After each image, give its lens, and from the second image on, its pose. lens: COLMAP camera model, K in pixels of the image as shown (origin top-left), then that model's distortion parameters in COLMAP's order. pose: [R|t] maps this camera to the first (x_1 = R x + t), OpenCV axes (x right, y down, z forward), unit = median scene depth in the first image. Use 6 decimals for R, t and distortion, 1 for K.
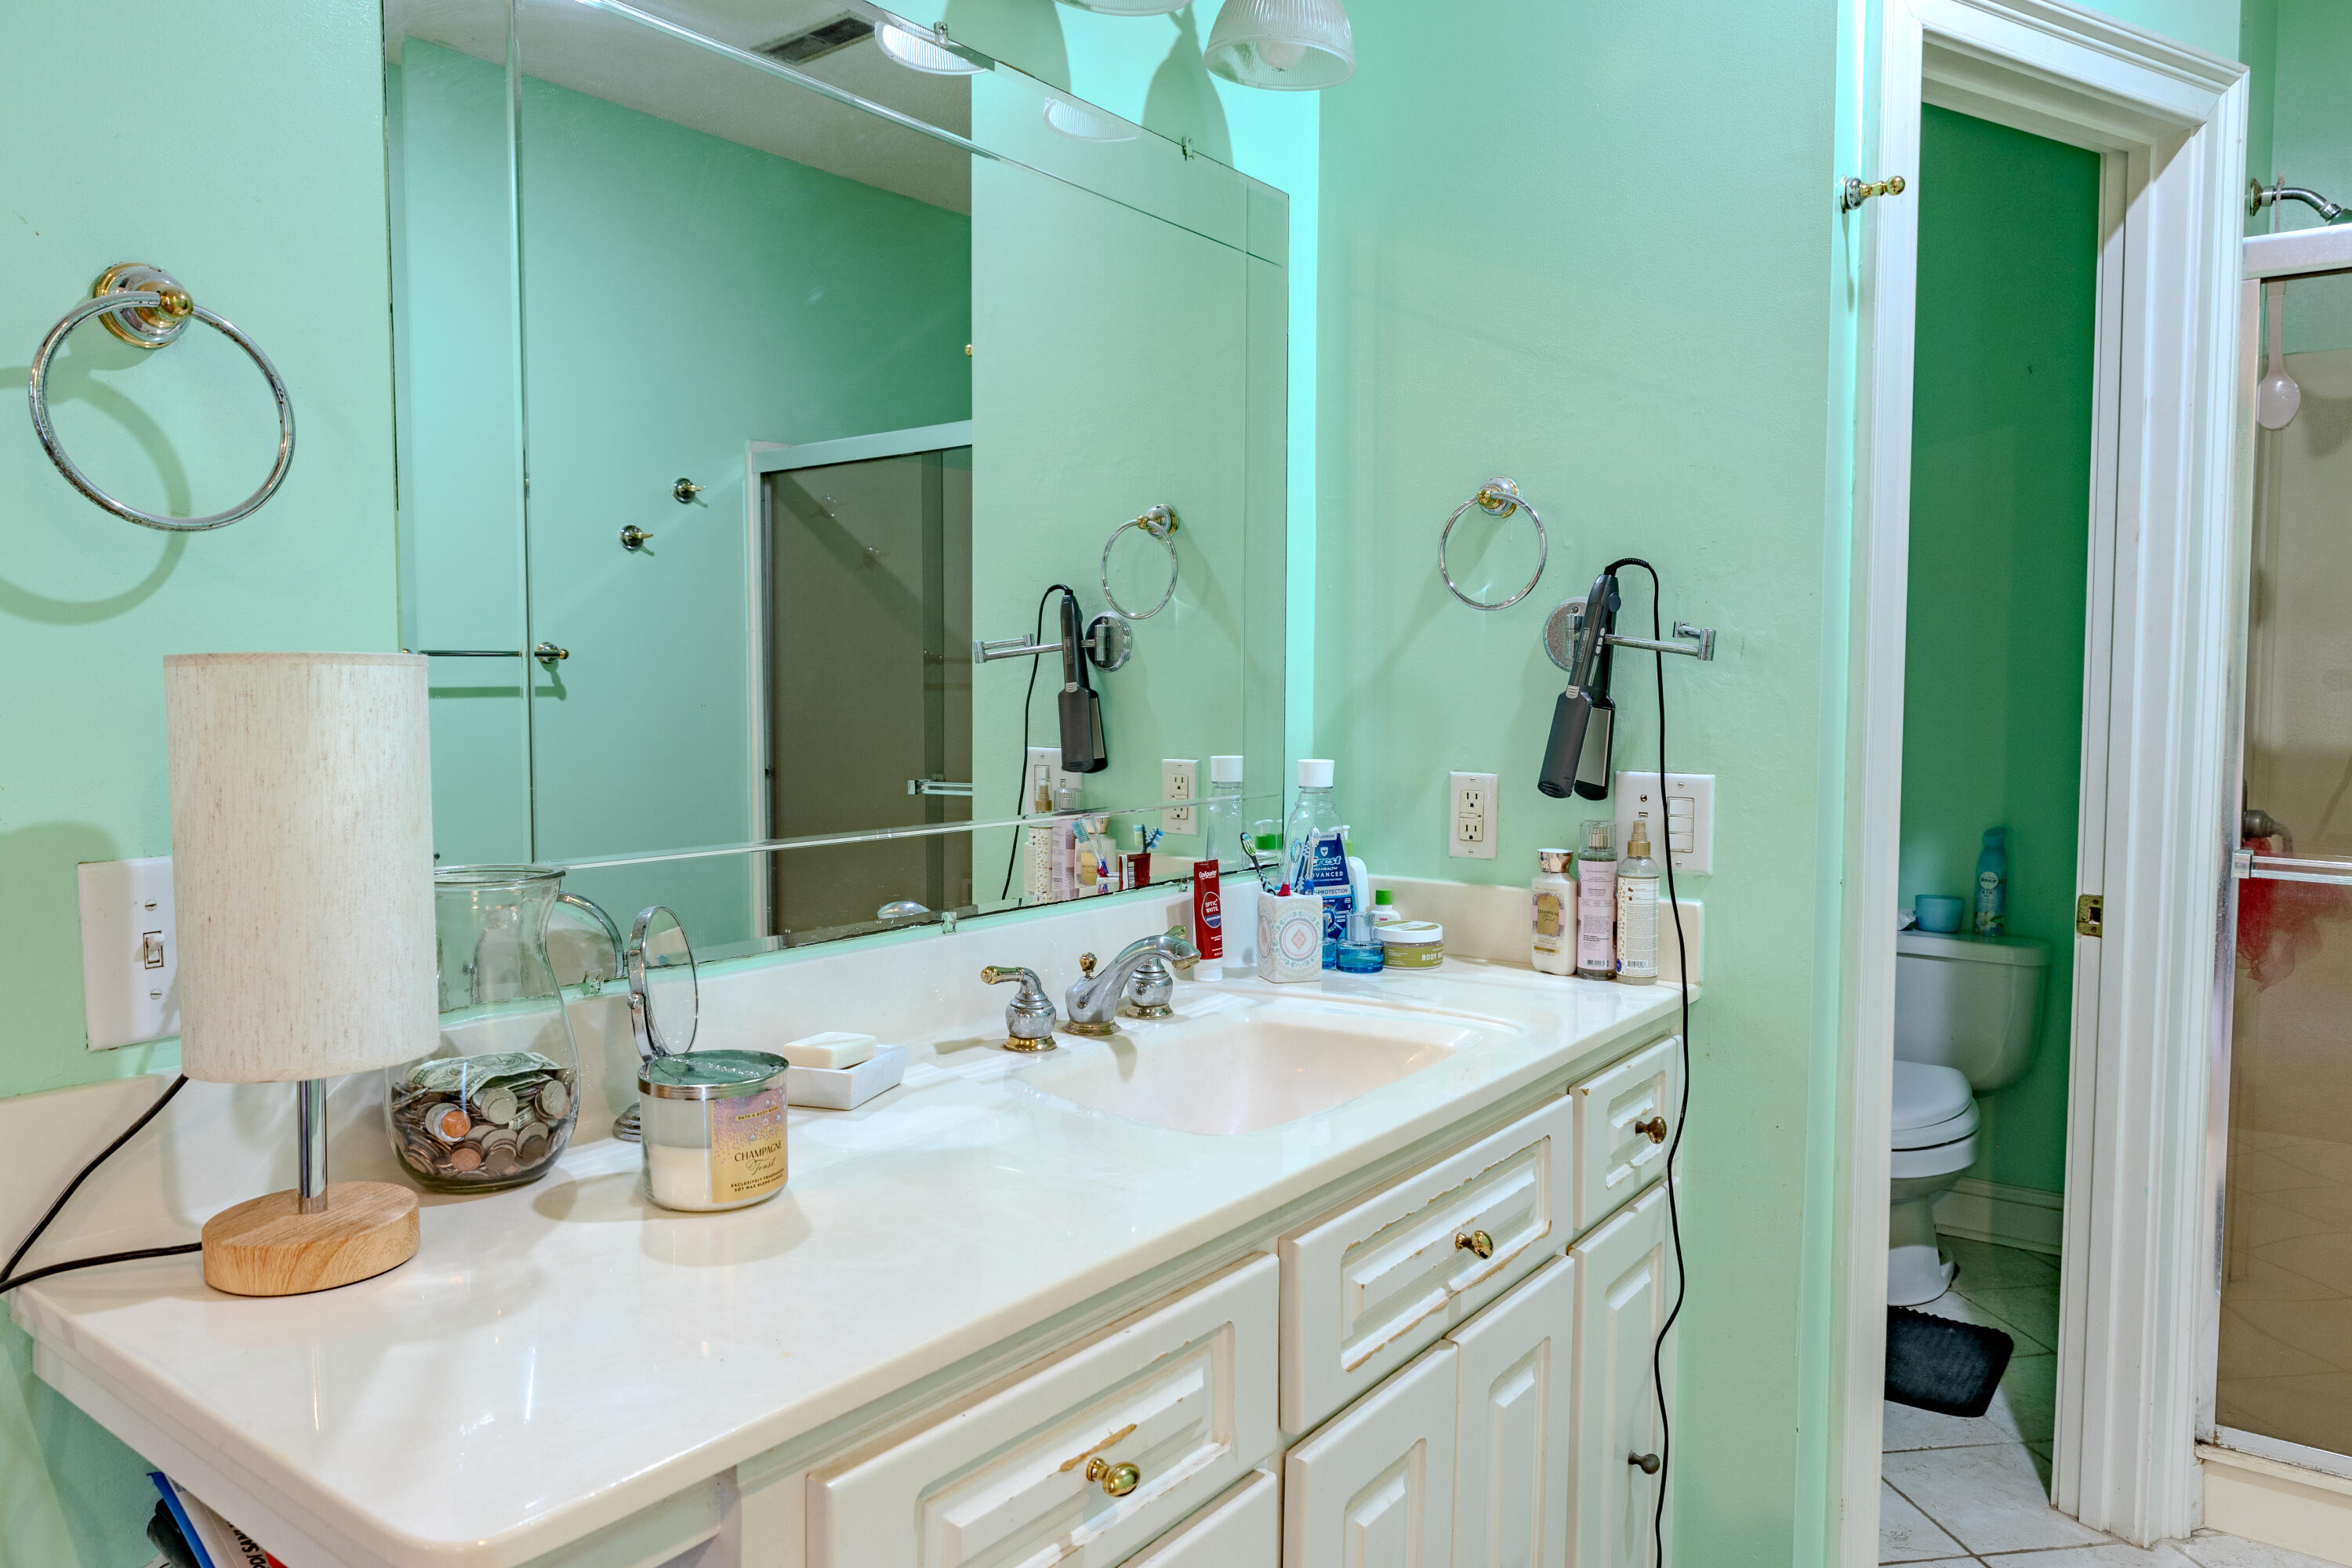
lens RADIAL K [[1557.9, 0, 1174.8], [0, 1557.9, 784.2], [0, 0, 1]] dist [-0.001484, 0.000083]
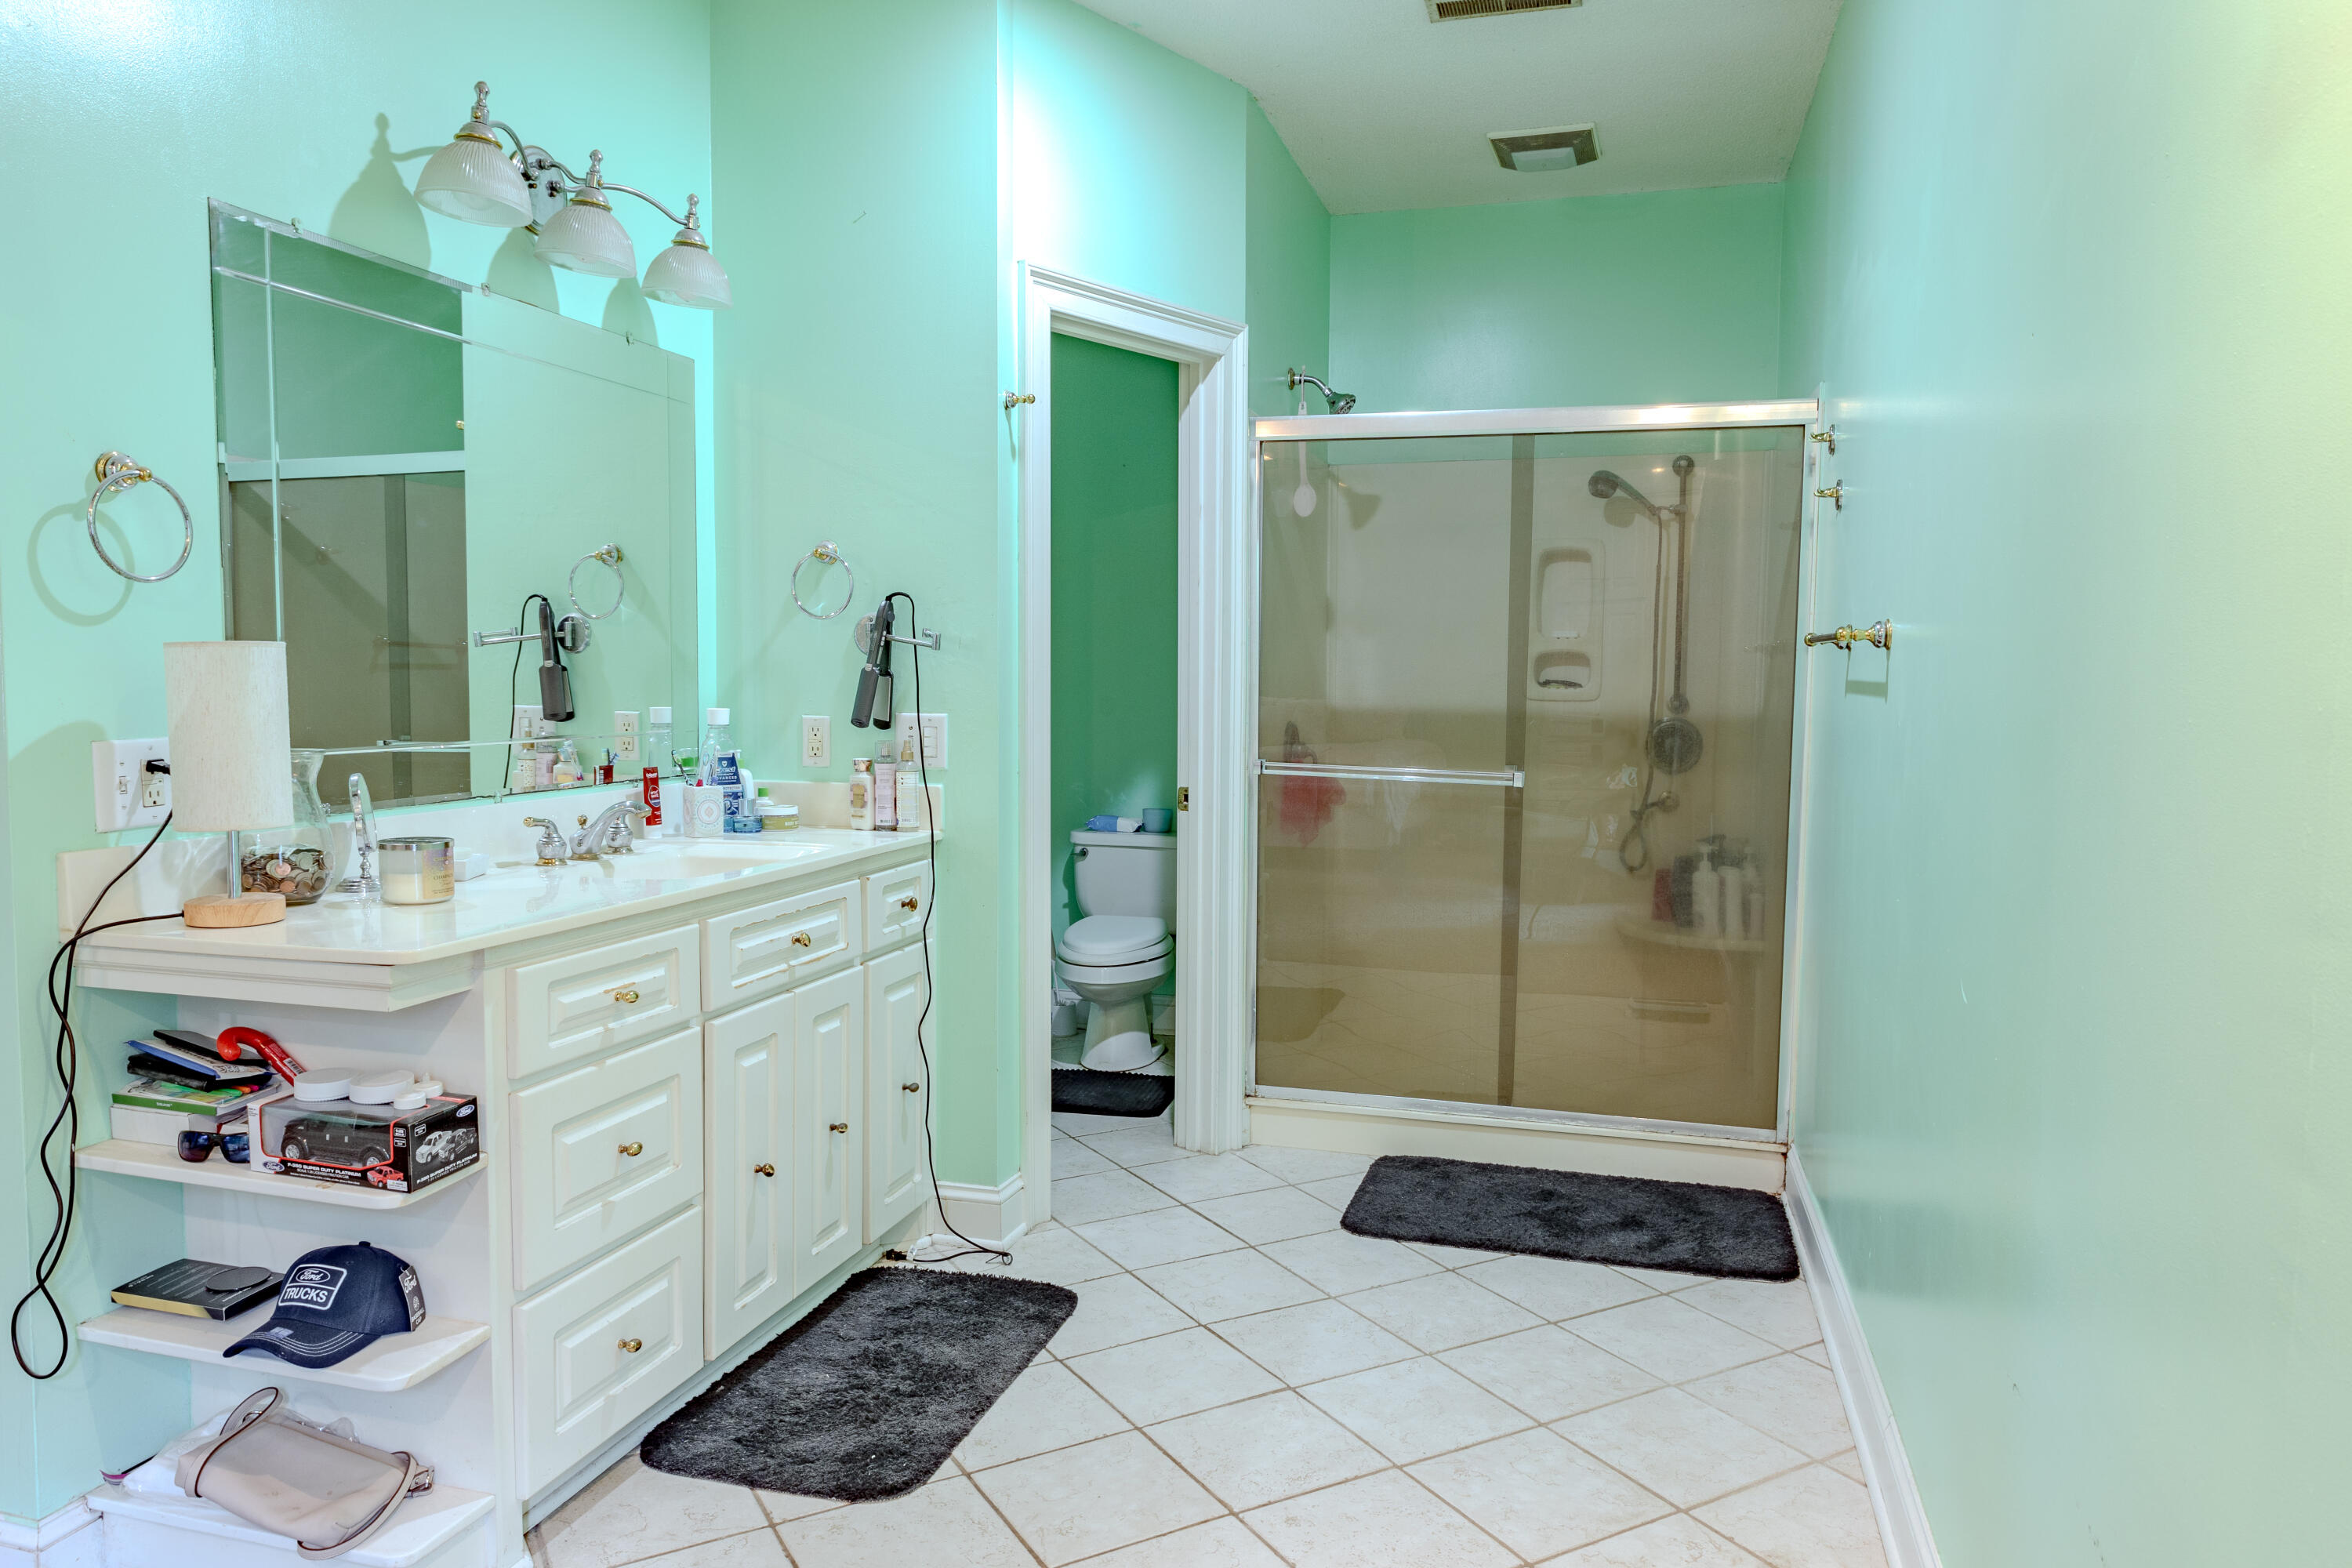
lens RADIAL K [[1557.9, 0, 1178.4], [0, 1557.9, 770.1], [0, 0, 1]] dist [-0.001484, 0.000083]
pose [[0.932886, -0.017946, 0.359725, -0.052152], [0.017910, 0.999834, 0.003434, 0.056191], [-0.359727, 0.003239, 0.933052, -0.755364]]
